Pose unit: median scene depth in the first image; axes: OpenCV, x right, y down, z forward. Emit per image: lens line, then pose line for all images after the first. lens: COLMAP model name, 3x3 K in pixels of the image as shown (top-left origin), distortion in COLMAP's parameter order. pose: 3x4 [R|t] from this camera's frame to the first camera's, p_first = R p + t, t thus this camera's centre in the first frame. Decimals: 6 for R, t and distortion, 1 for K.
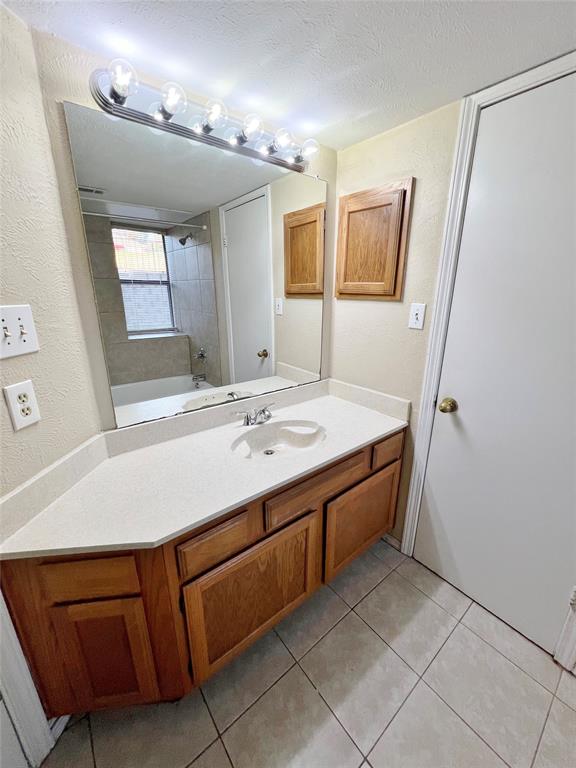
lens RADIAL K [[313.4, 0, 288.6], [0, 313.4, 382.3], [0, 0, 1]] dist [0.003571, 0.000871]
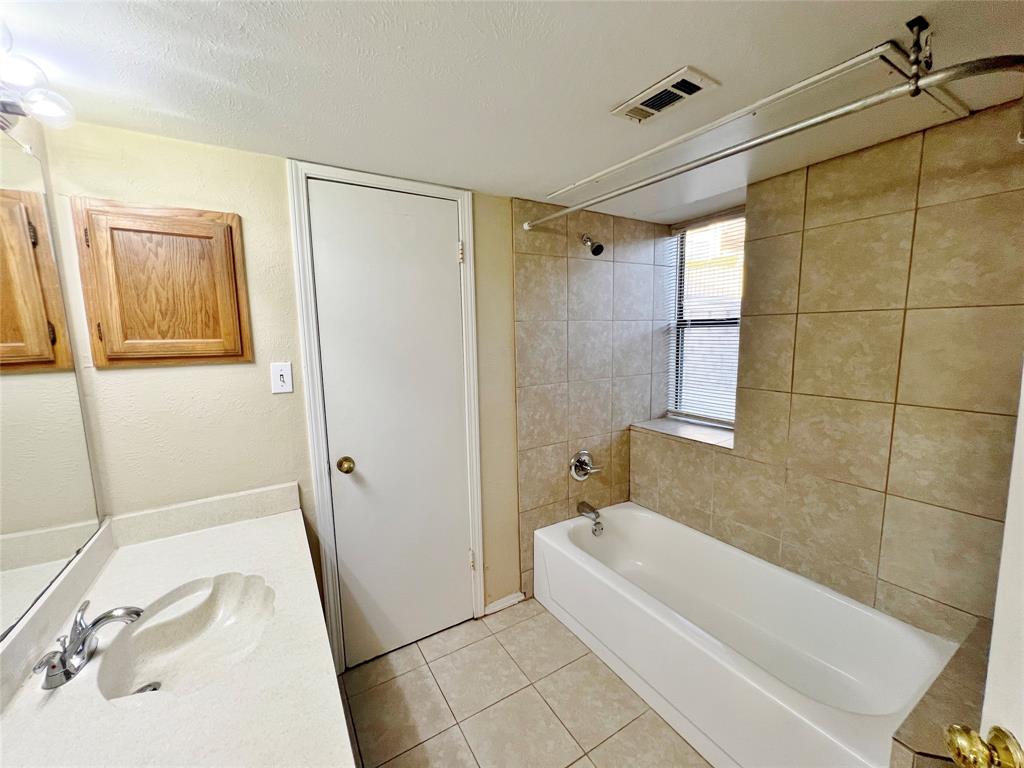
lens RADIAL K [[411.3, 0, 513.0], [0, 411.3, 384.3], [0, 0, 1]] dist [0.002775, -0.000113]
pose [[0.135103, -0.131870, 0.982017, -0.535039], [0.307261, 0.947821, 0.085006, -0.095821], [-0.941986, 0.290251, 0.168572, 0.245832]]
